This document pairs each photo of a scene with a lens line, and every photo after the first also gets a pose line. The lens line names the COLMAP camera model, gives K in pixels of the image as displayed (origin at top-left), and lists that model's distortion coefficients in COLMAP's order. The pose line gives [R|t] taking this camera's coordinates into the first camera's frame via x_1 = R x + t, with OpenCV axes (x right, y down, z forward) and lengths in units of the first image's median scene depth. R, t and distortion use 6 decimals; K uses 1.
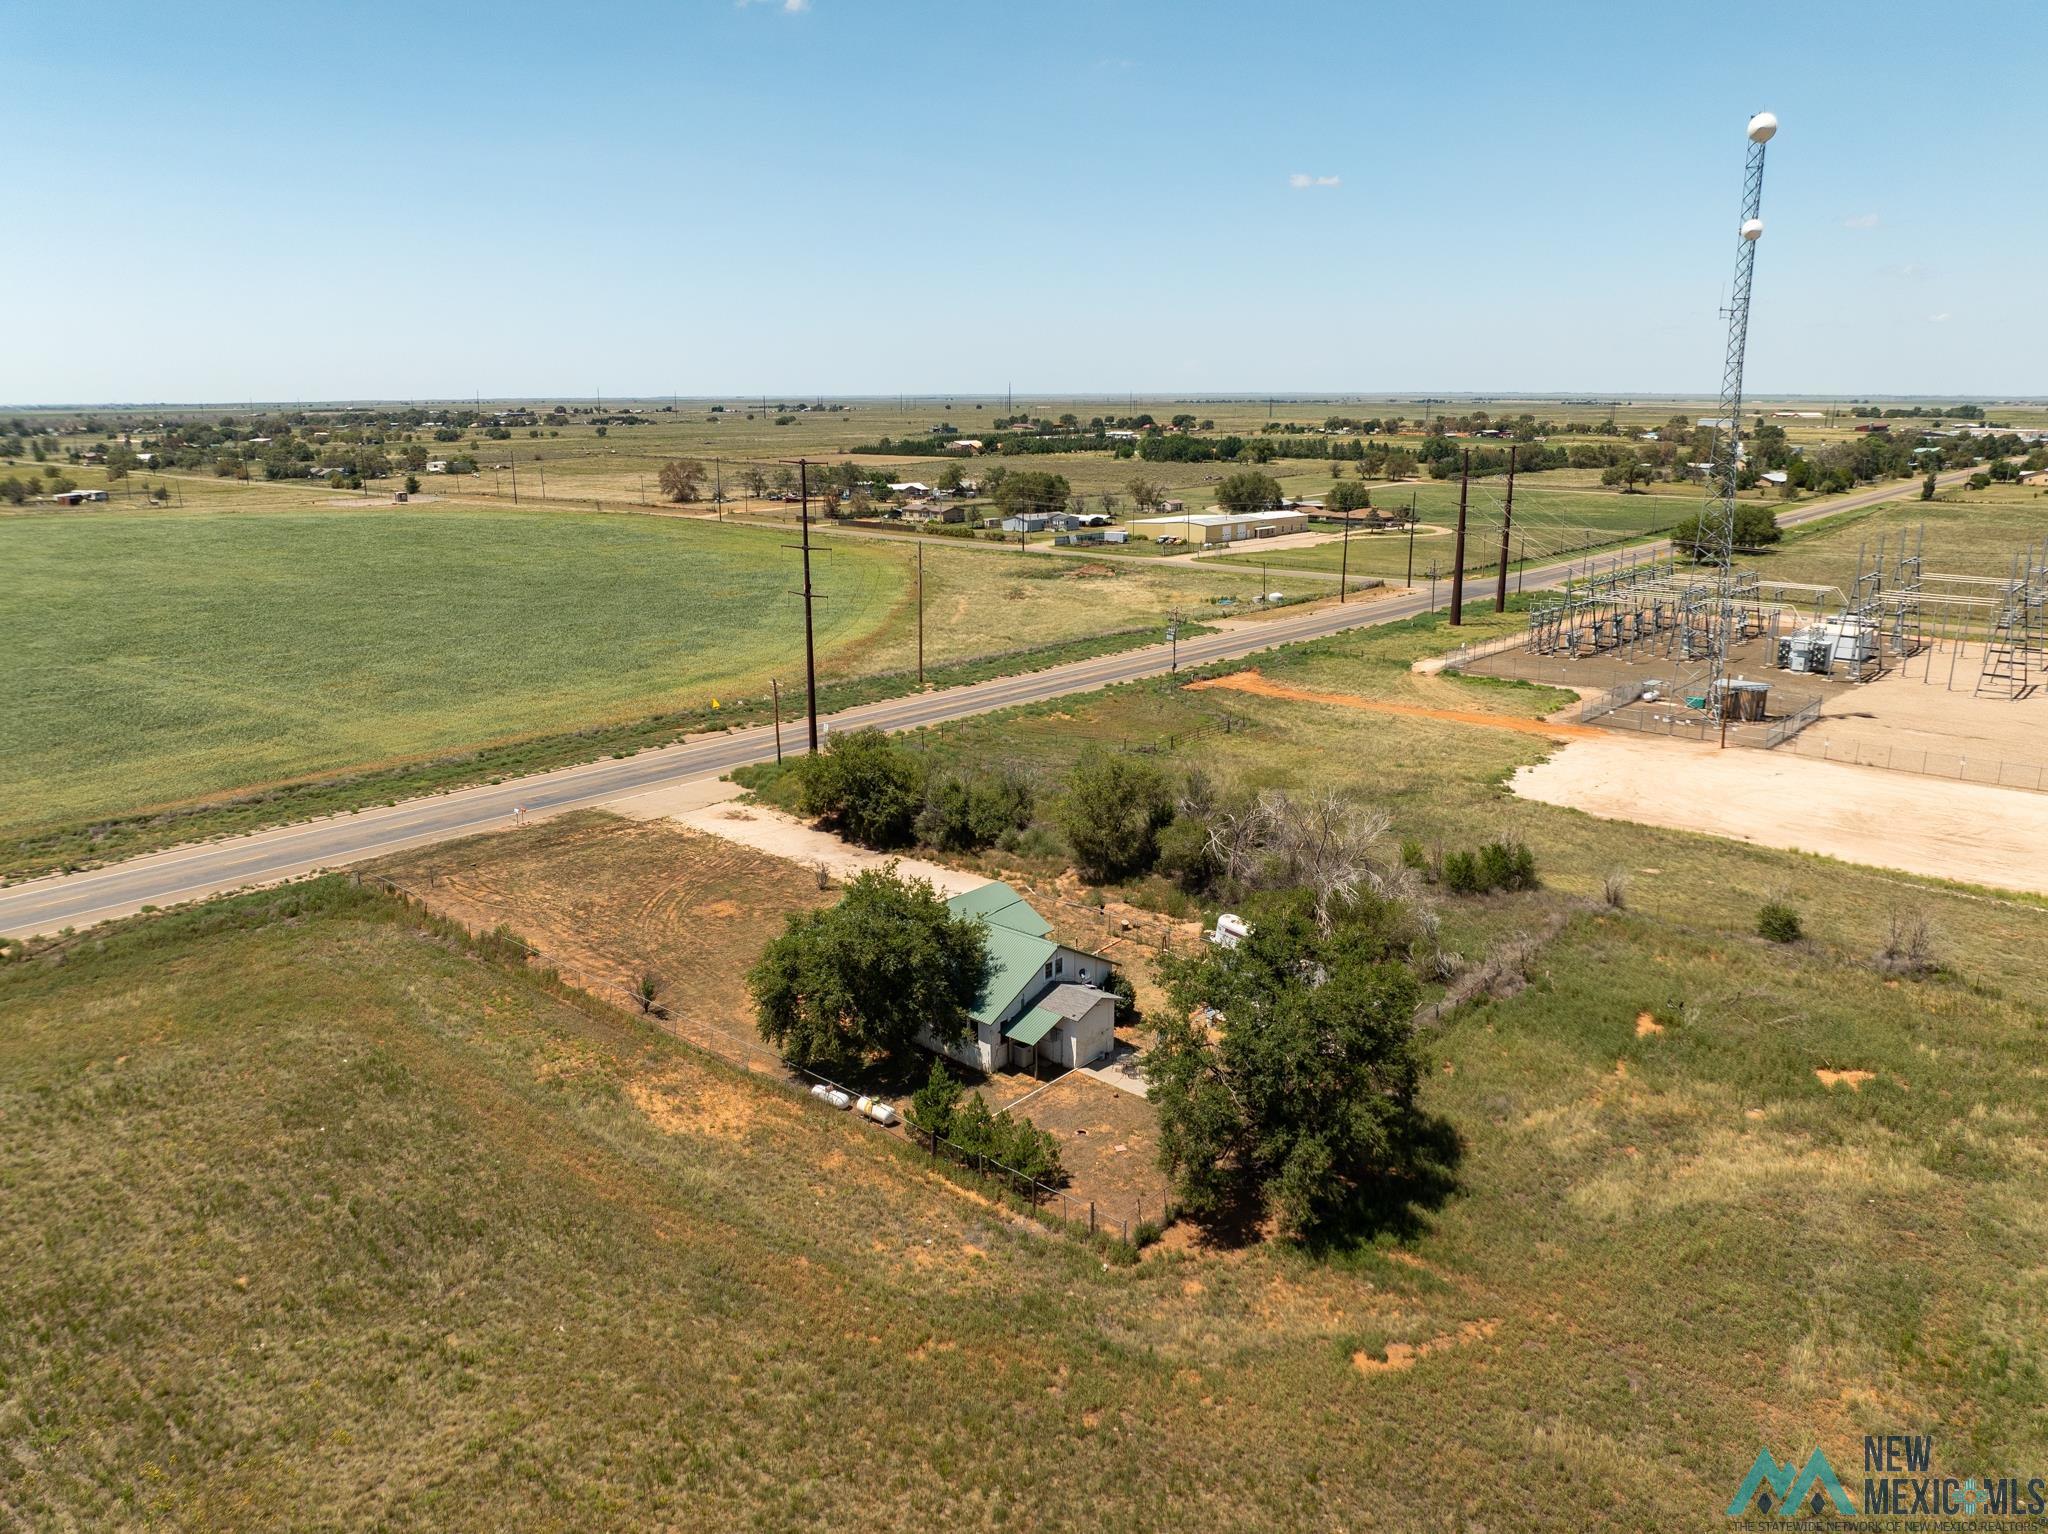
lens RADIAL K [[1461.6, 0, 1038.2], [0, 1461.6, 760.0], [0, 0, 1]] dist [-0.039484, -0.001824]
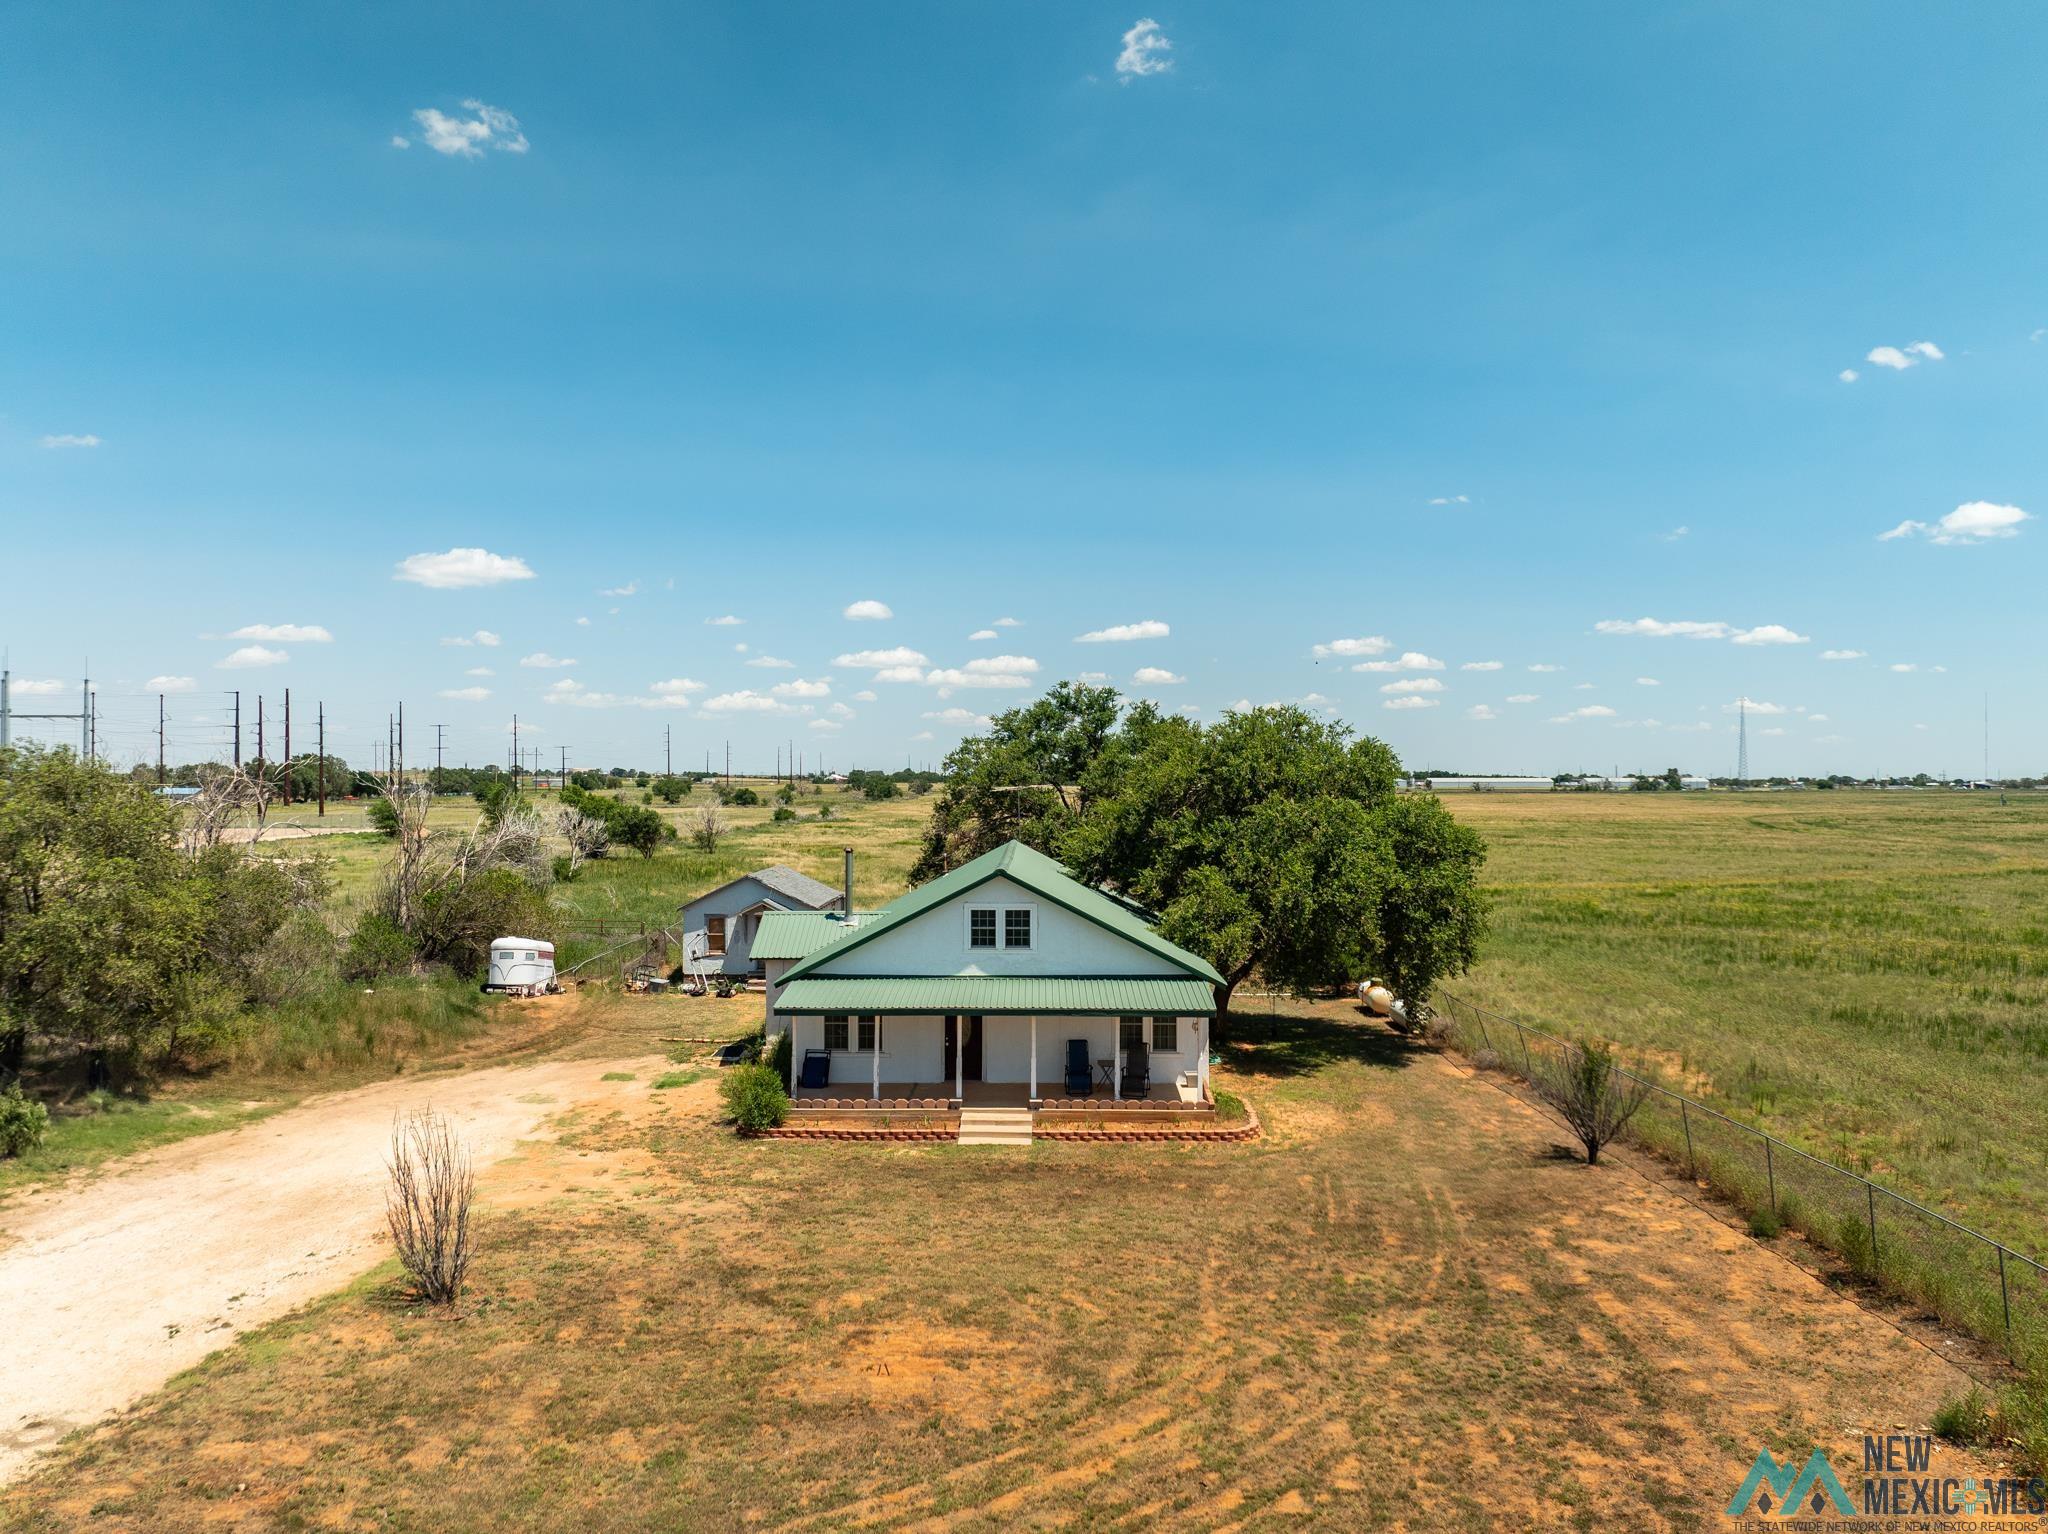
lens RADIAL K [[1461.6, 0, 1038.2], [0, 1461.6, 760.0], [0, 0, 1]] dist [-0.039484, -0.001824]
pose [[-0.661575, 0.010630, 0.749803, -0.340191], [0.182485, 0.972123, 0.147231, -0.002036], [-0.727336, 0.234232, -0.645072, 0.991272]]
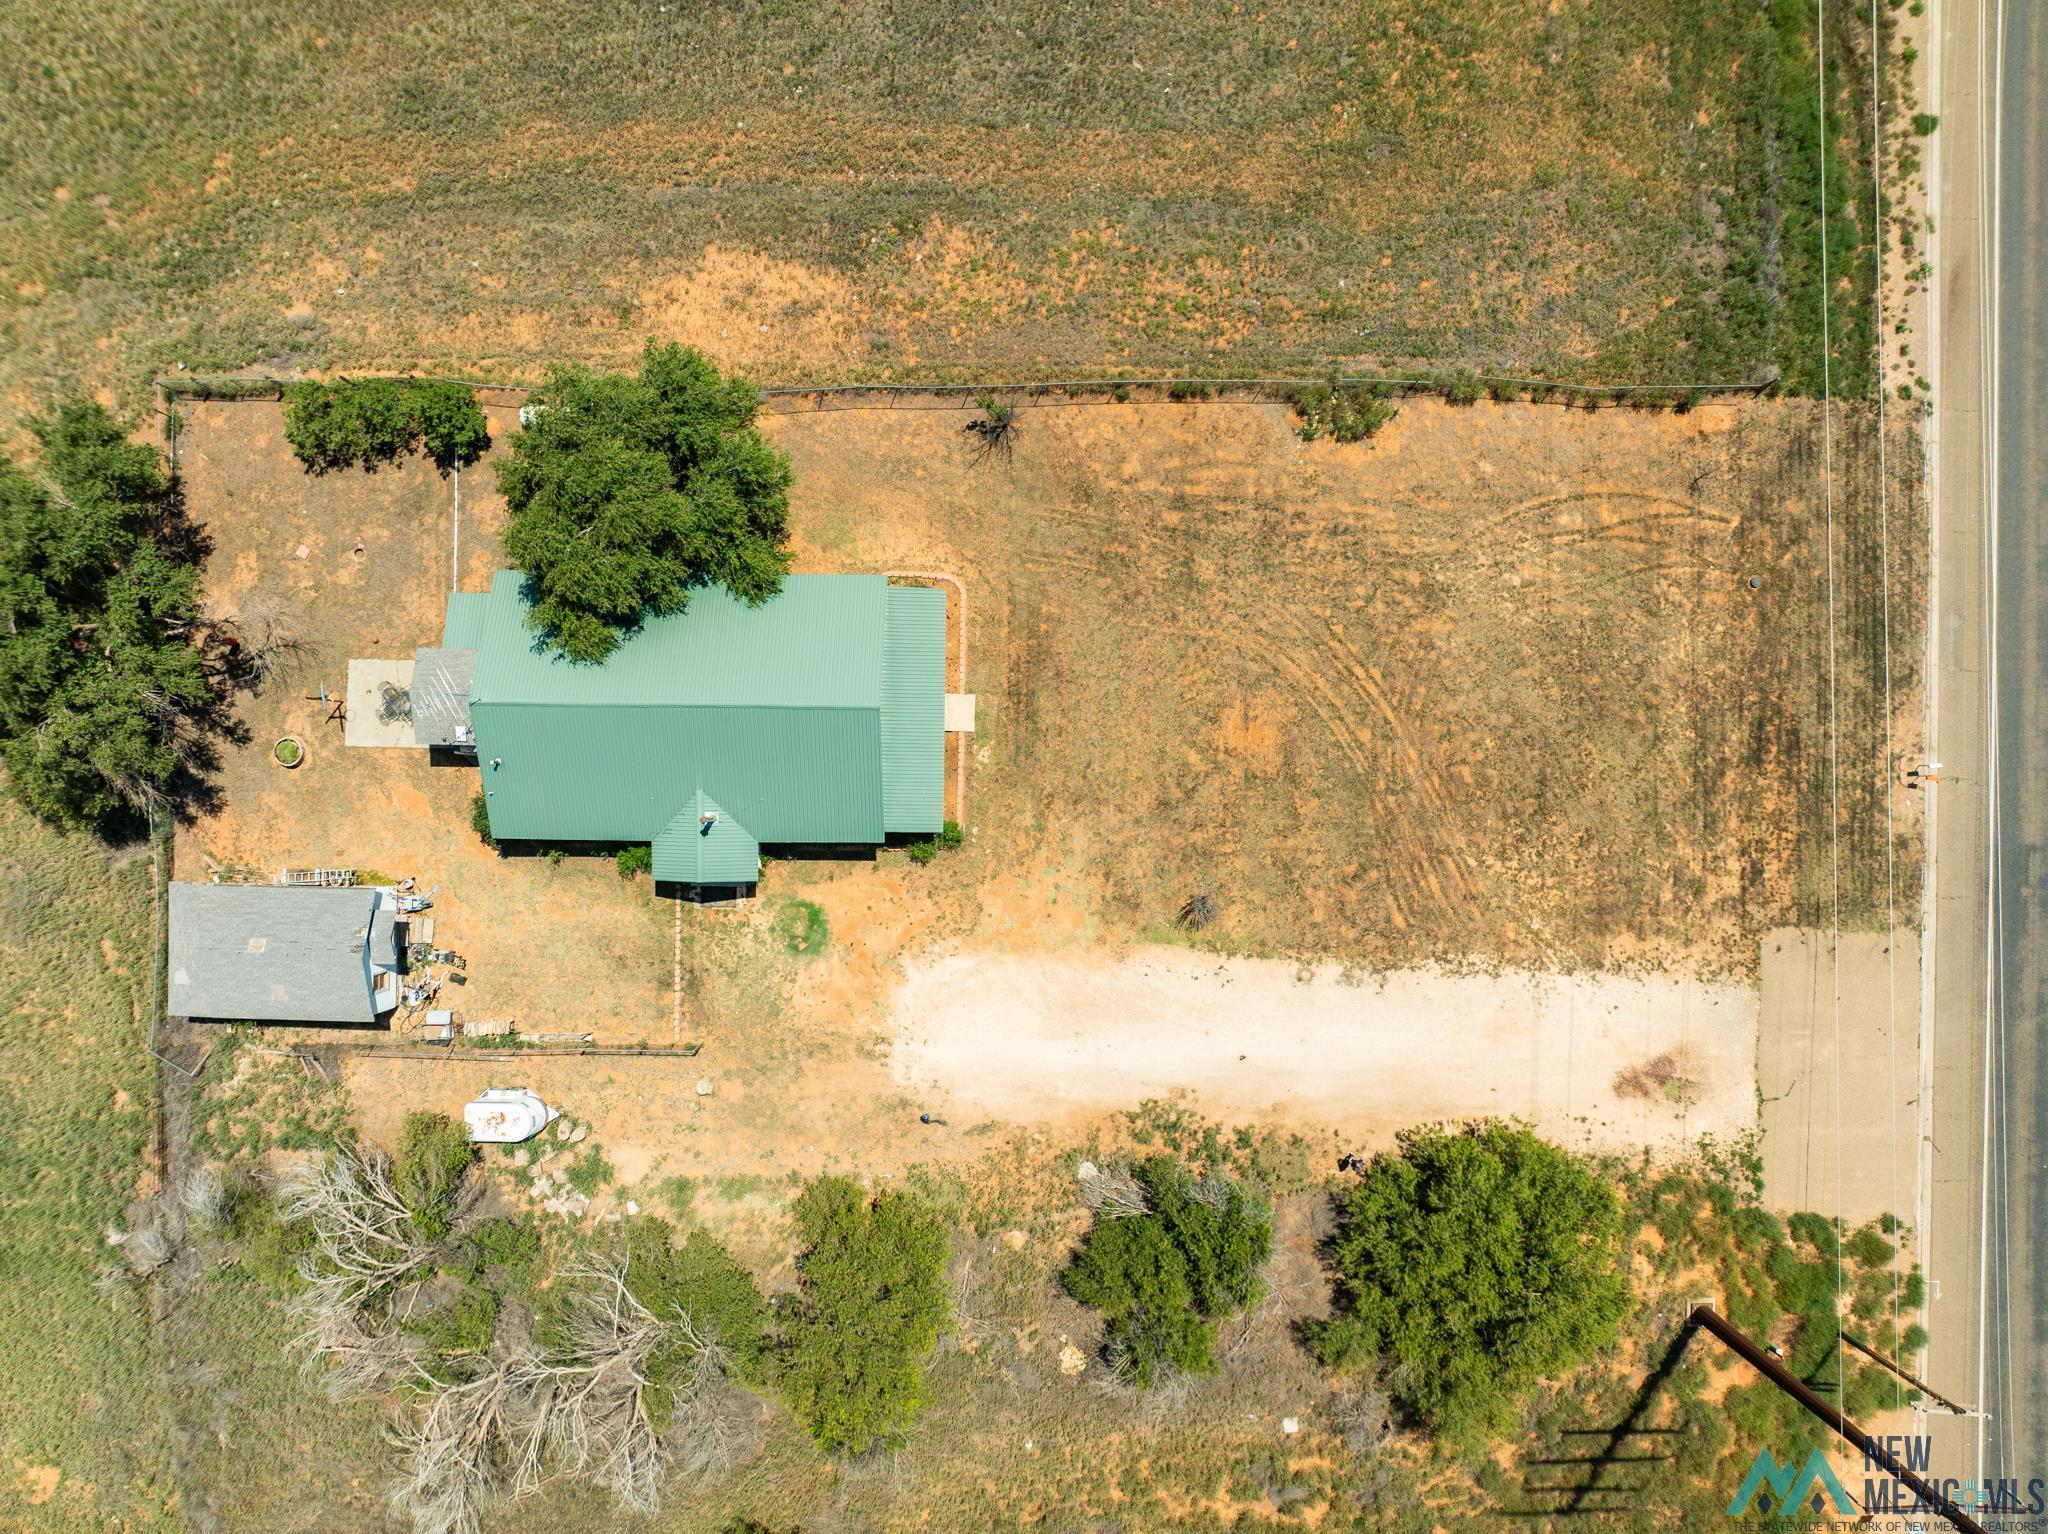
lens RADIAL K [[1453.9, 0, 1032.1], [0, 1453.9, 769.9], [0, 0, 1]] dist [-0.033840, -0.003286]
pose [[-0.754705, 0.656040, -0.005643, -0.119586], [-0.165324, -0.181850, 0.969329, -0.441213], [0.634893, 0.732490, 0.245702, 0.723835]]
